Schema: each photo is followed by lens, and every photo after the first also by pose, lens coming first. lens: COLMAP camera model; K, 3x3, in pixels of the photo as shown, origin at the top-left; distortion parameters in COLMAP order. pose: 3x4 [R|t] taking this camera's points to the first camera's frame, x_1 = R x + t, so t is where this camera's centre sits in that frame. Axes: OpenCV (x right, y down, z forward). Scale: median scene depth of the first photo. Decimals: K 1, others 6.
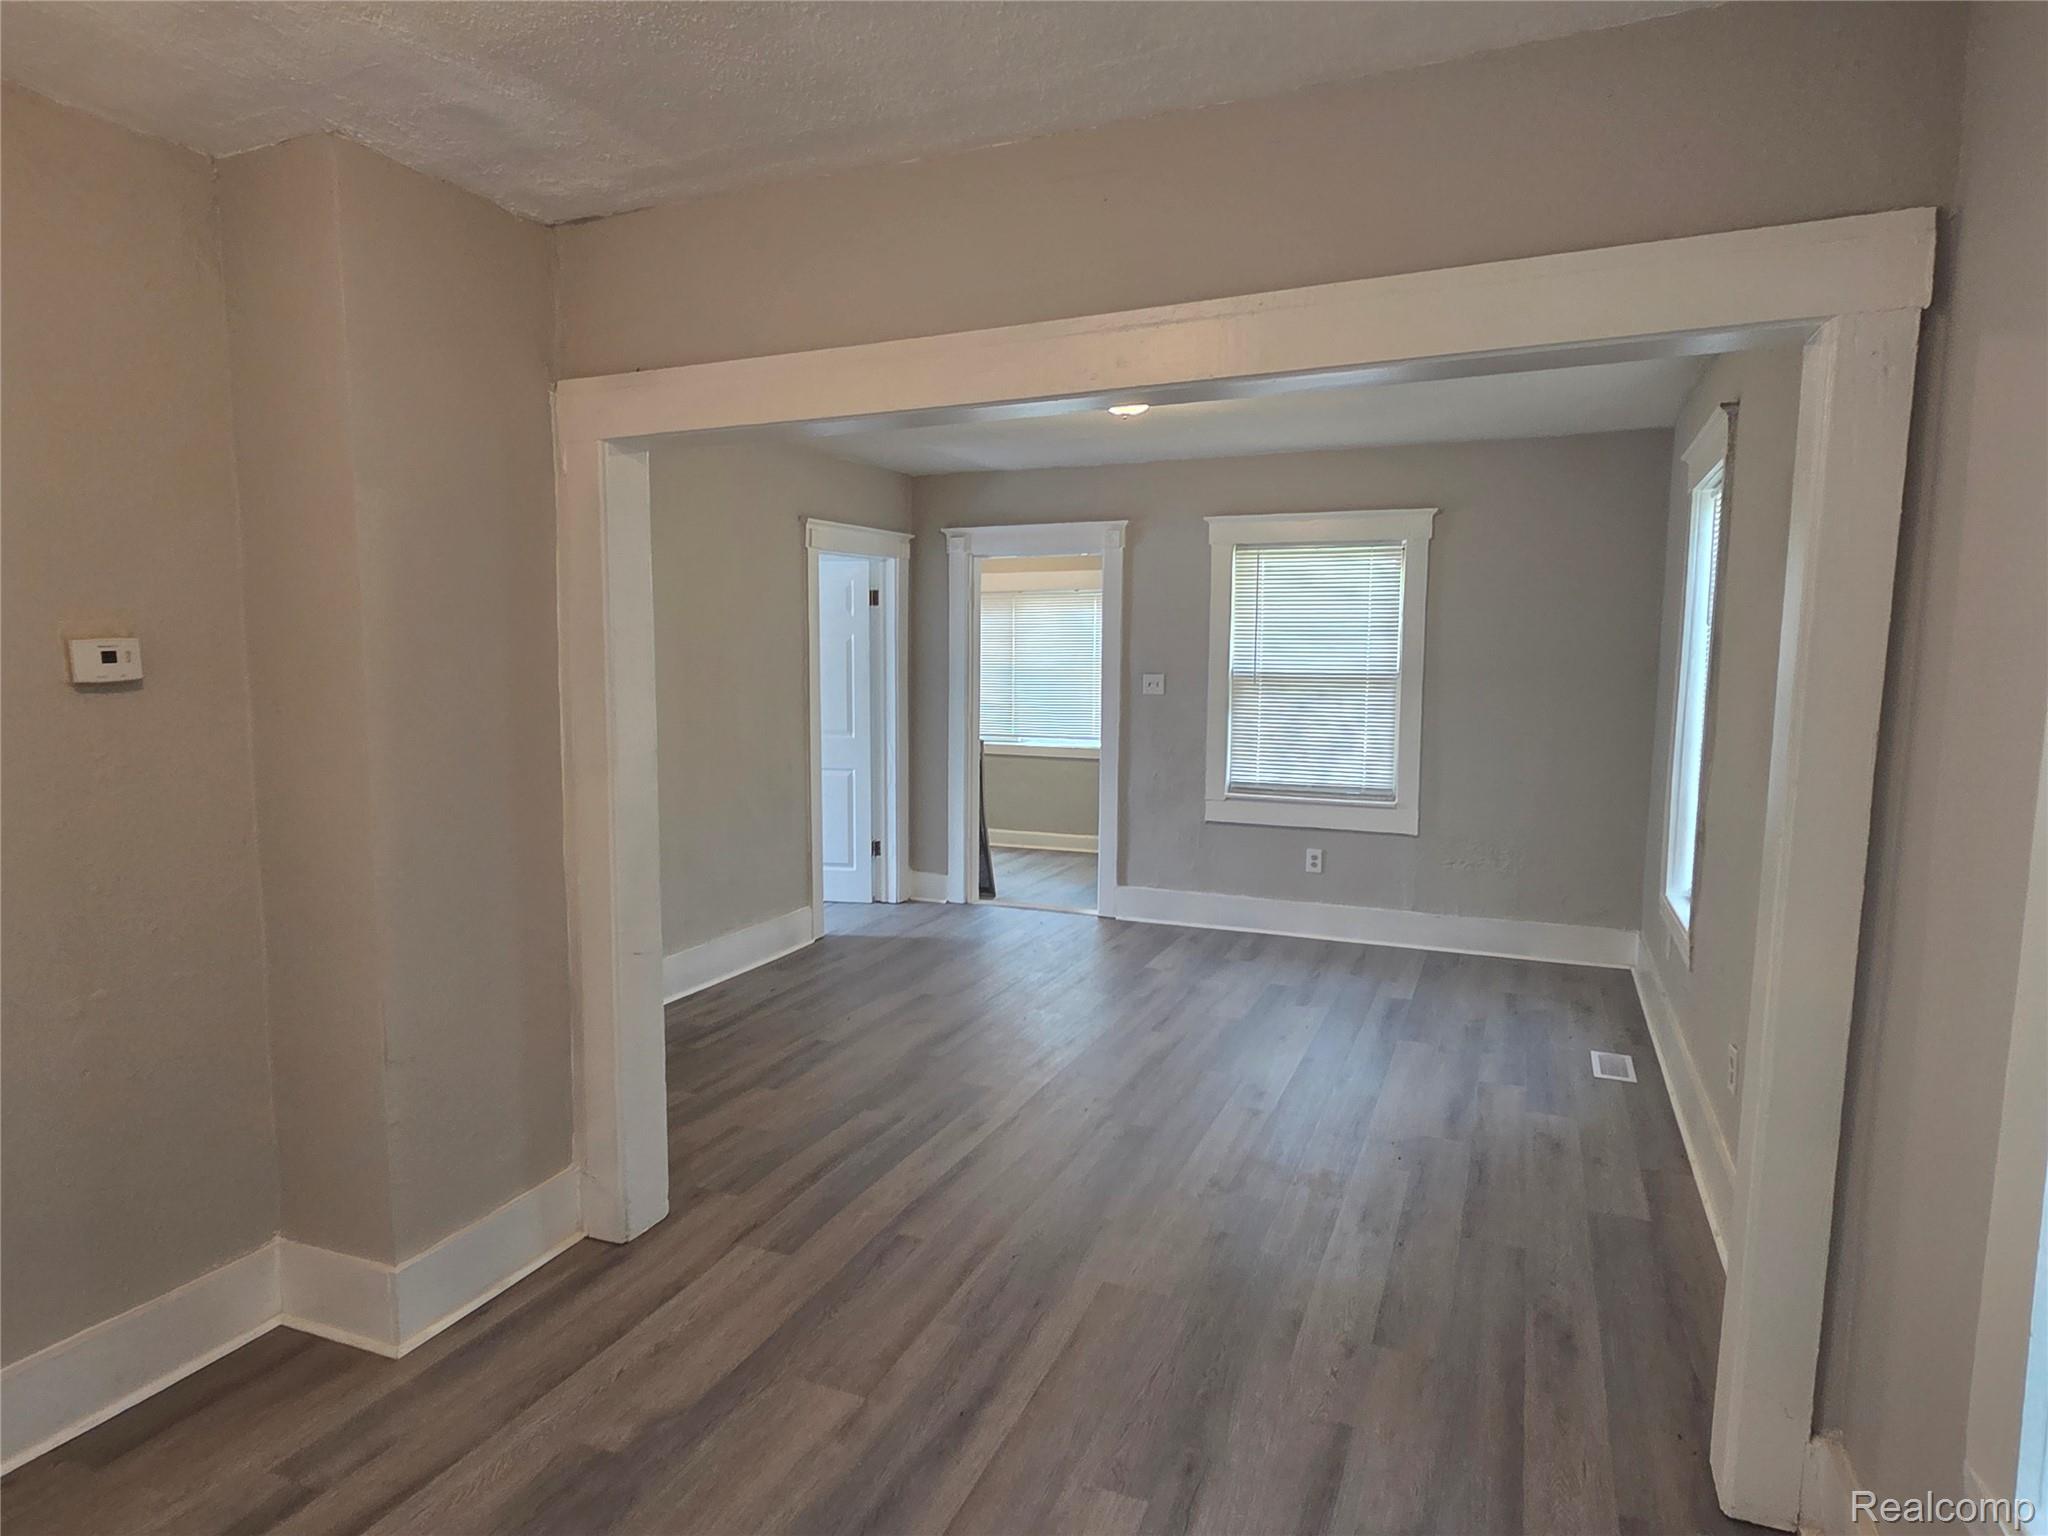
lens RADIAL K [[1205.4, 0, 1024.0], [0, 1205.4, 768.0], [0, 0, 1]] dist [0.001891, 0.000968]
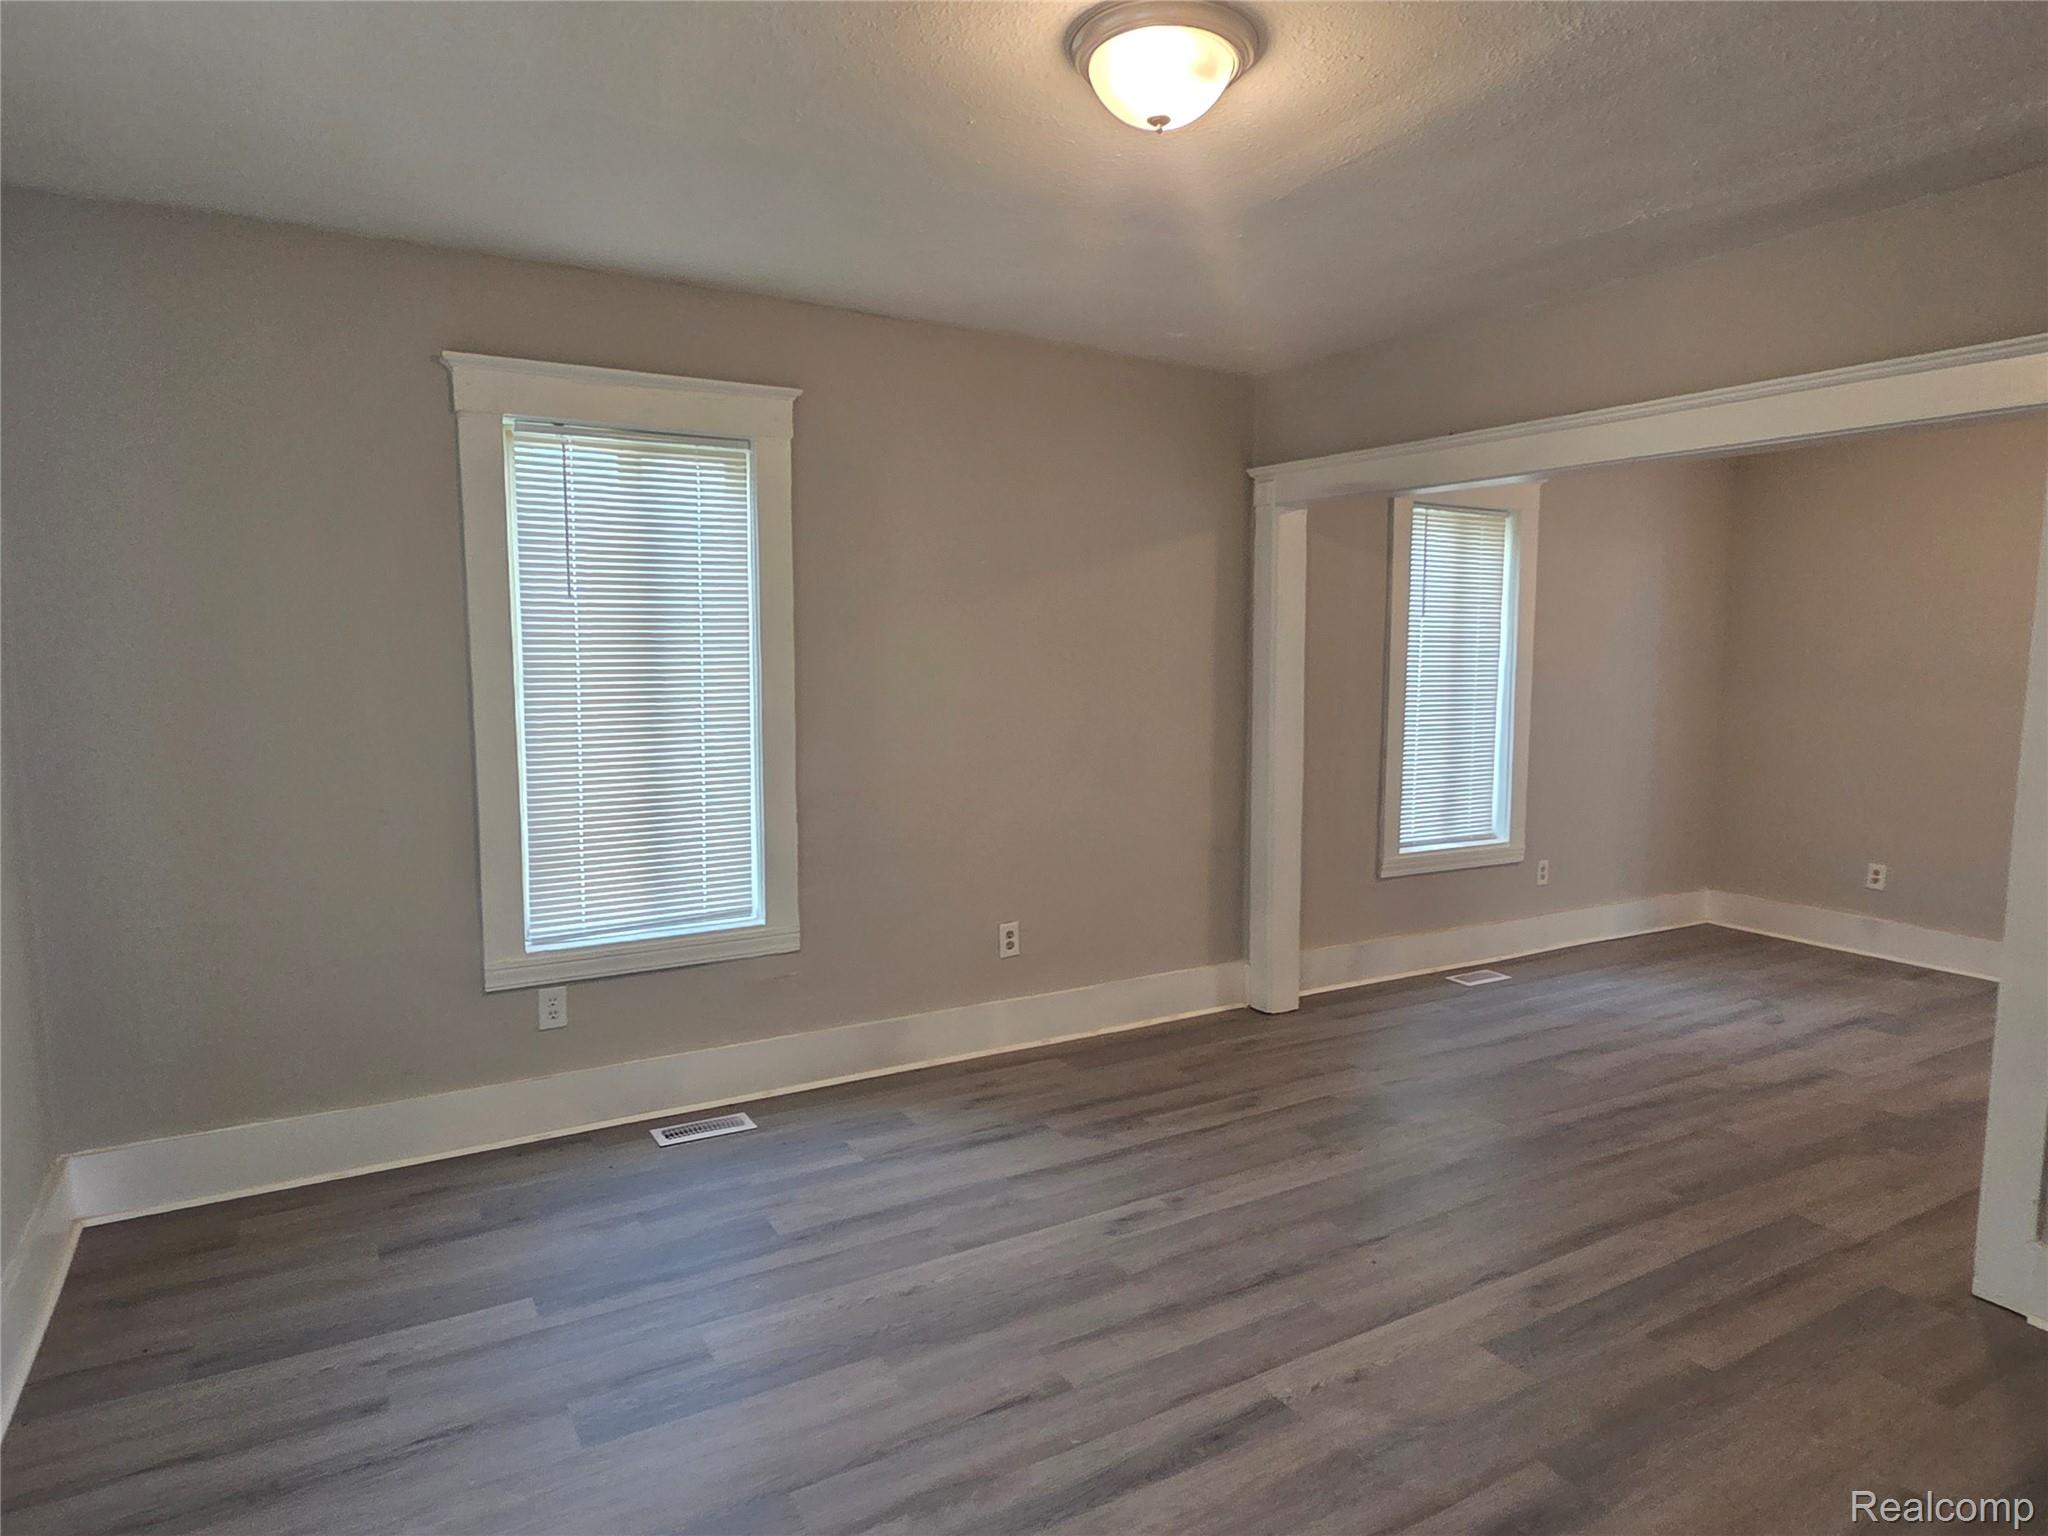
lens RADIAL K [[1205.4, 0, 1024.0], [0, 1205.4, 768.0], [0, 0, 1]] dist [0.001891, 0.000968]
pose [[-0.795790, -0.073885, 0.601048, -0.143704], [0.047592, 0.981829, 0.183705, -0.116410], [-0.603699, 0.174796, -0.777813, 1.183057]]
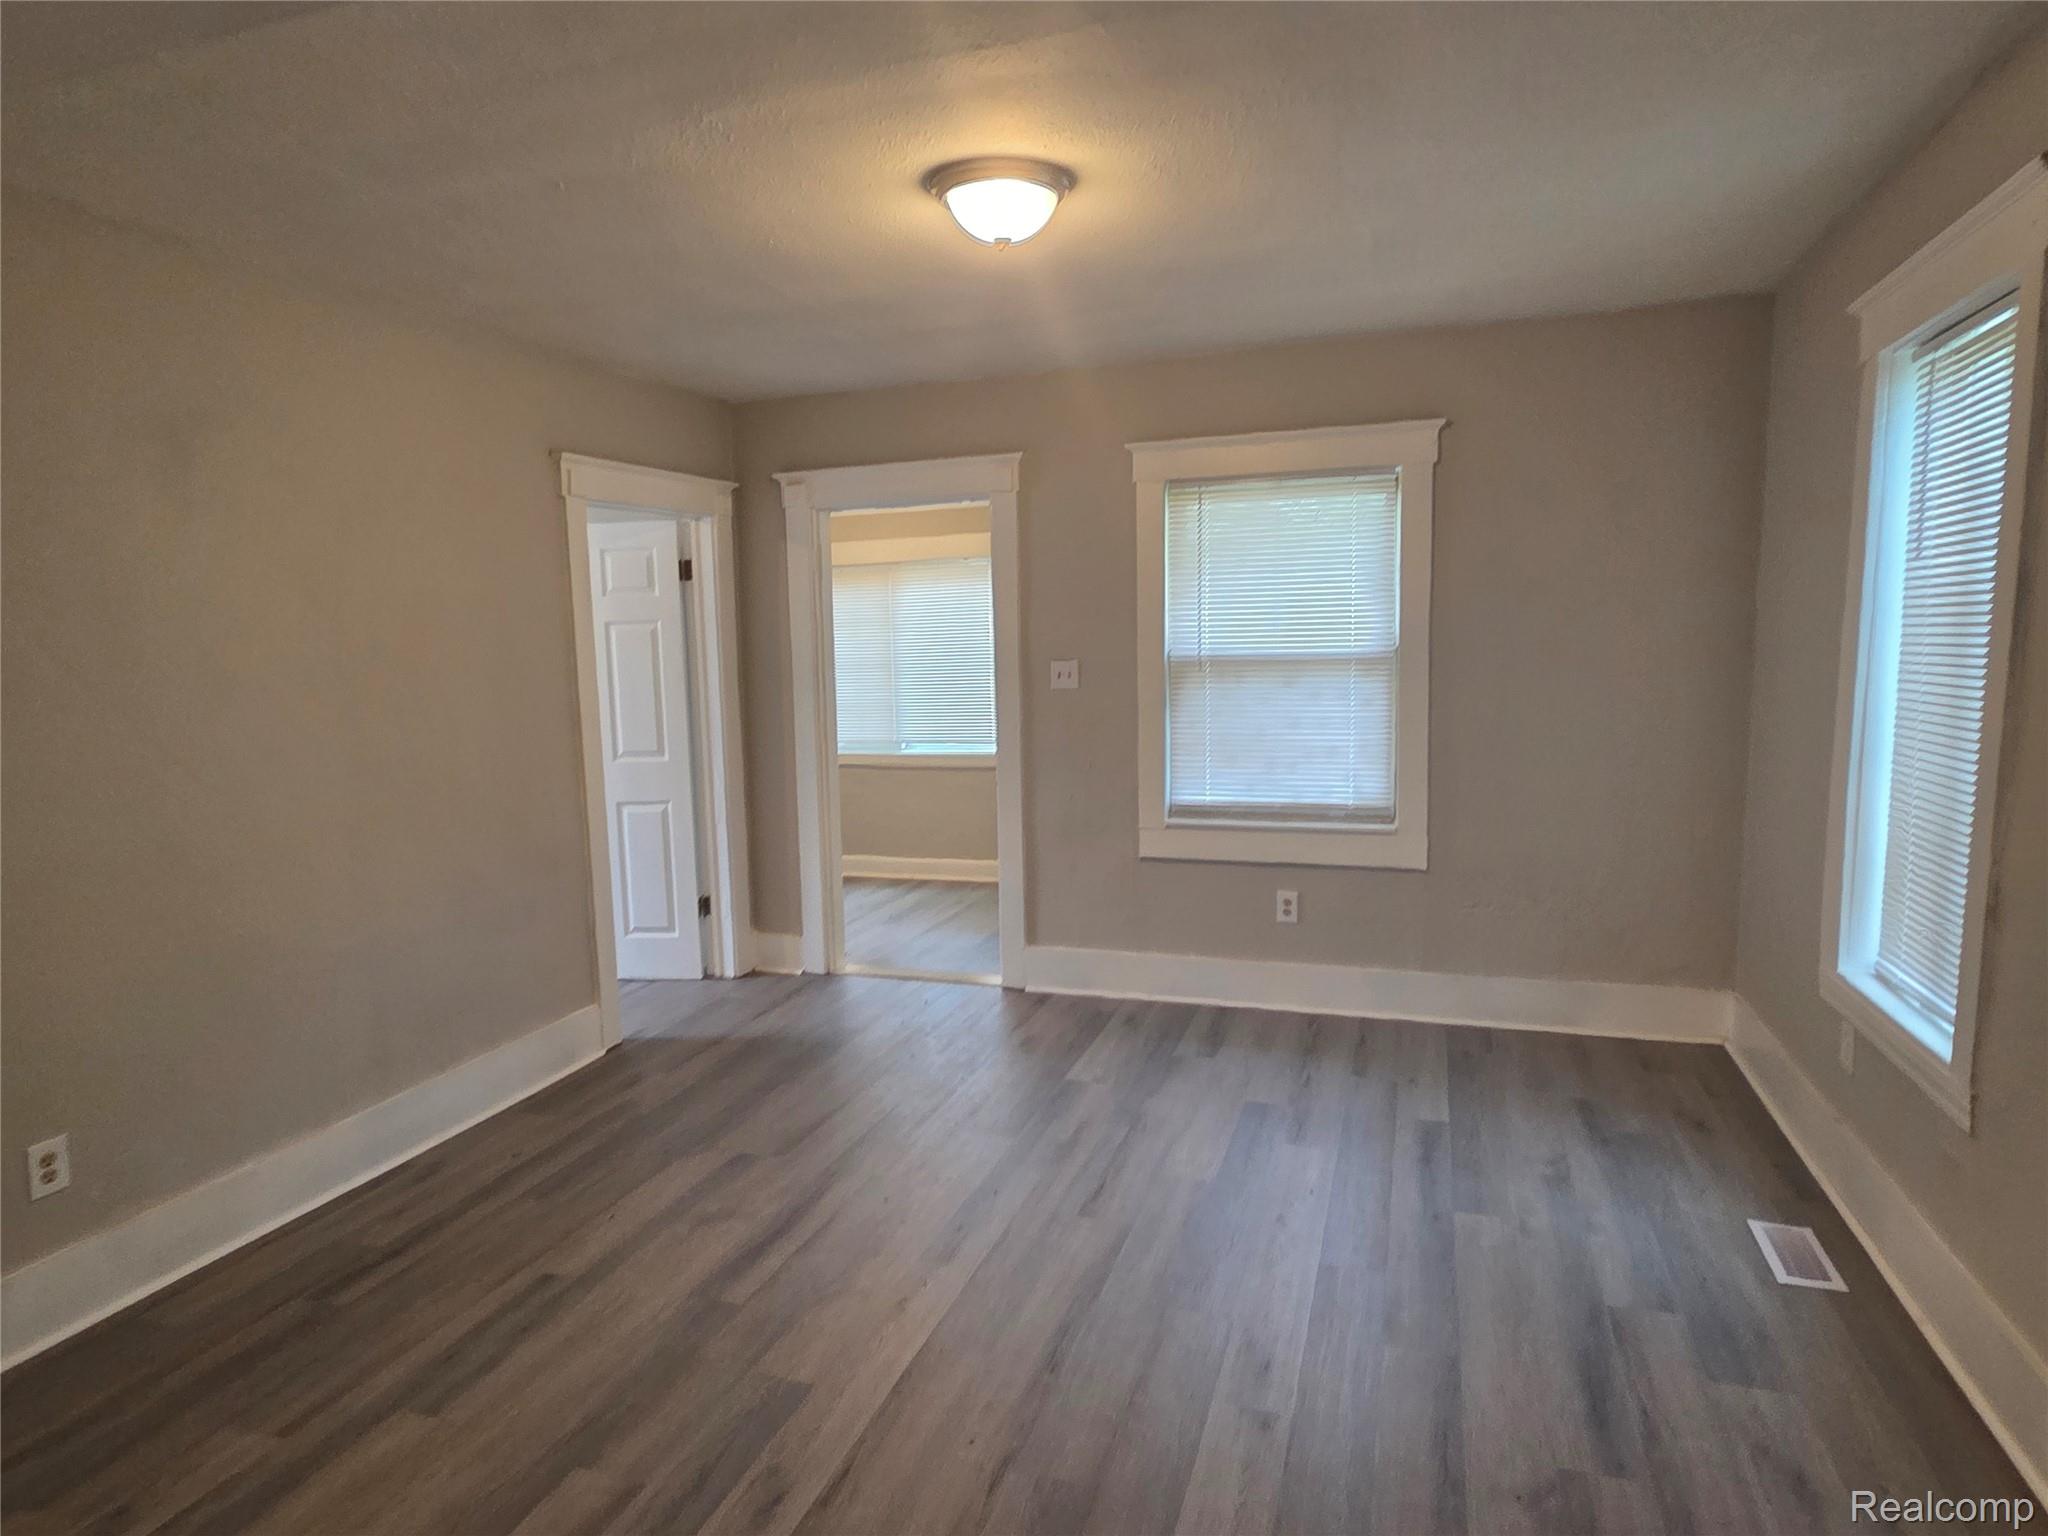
lens RADIAL K [[1200.7, 0, 1015.0], [0, 1200.7, 806.3], [0, 0, 1]] dist [0.001561, 0.000381]
pose [[0.997309, -0.040024, 0.061424, 0.034682], [0.037295, 0.998293, 0.044955, -0.028342], [-0.063118, -0.042543, 0.997099, 0.317441]]
